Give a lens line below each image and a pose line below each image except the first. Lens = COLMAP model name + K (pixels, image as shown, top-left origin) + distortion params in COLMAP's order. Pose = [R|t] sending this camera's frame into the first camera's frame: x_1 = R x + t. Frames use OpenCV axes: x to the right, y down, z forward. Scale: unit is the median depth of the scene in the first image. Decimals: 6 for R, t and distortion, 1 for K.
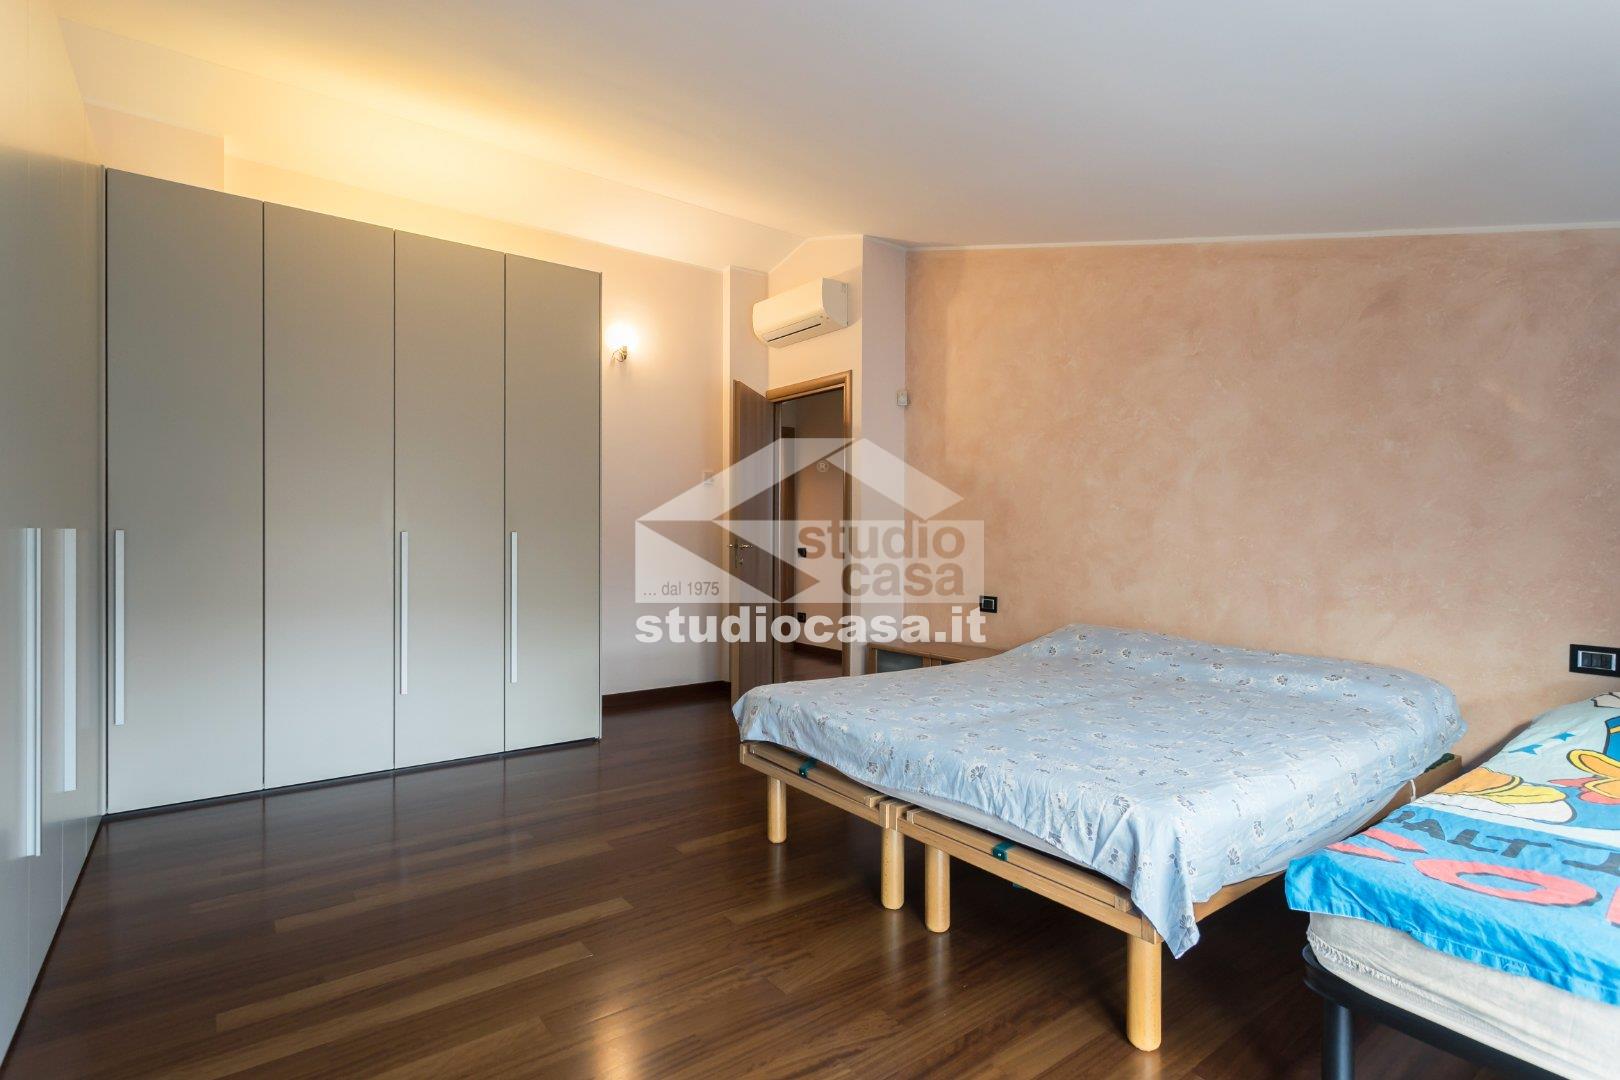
lens RADIAL K [[787.9, 0, 822.3], [0, 787.9, 539.0], [0, 0, 1]] dist [-0.003415, 0.000387]
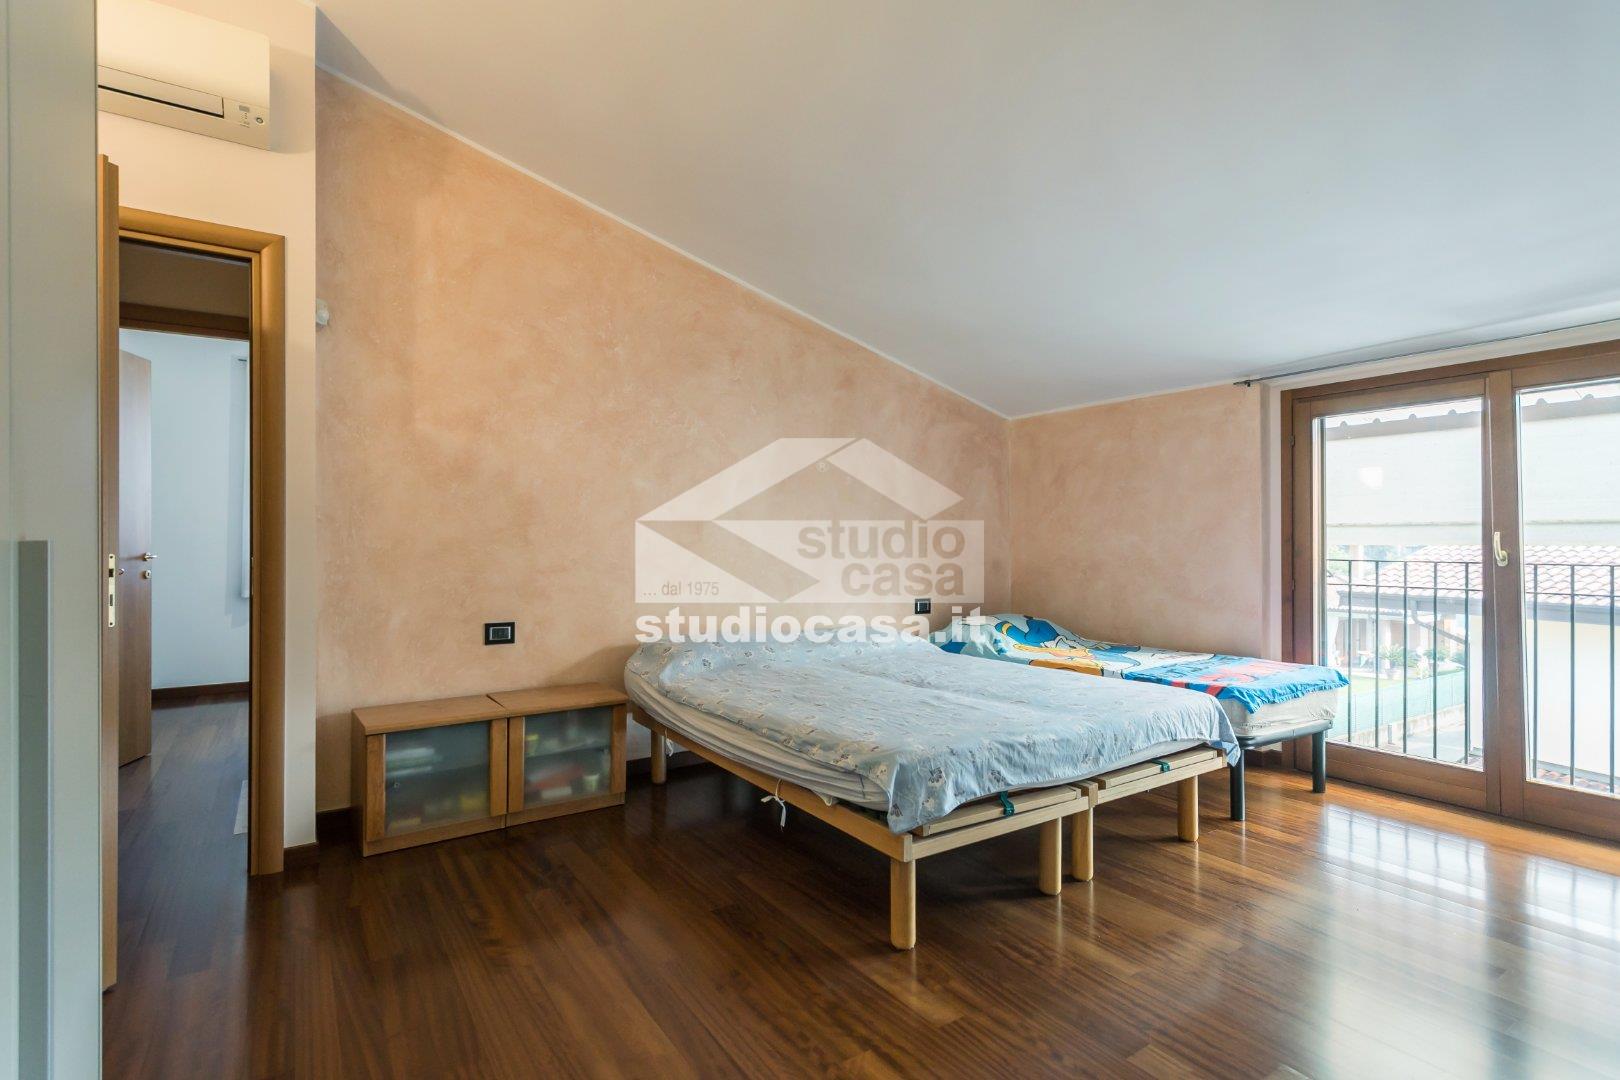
lens RADIAL K [[787.9, 0, 815.5], [0, 787.9, 537.0], [0, 0, 1]] dist [-0.003415, 0.000387]
pose [[0.061919, 0.000660, 0.998081, -0.646879], [0.005107, 0.999986, -0.000978, -0.008139], [-0.998068, 0.005158, 0.061915, 0.816319]]
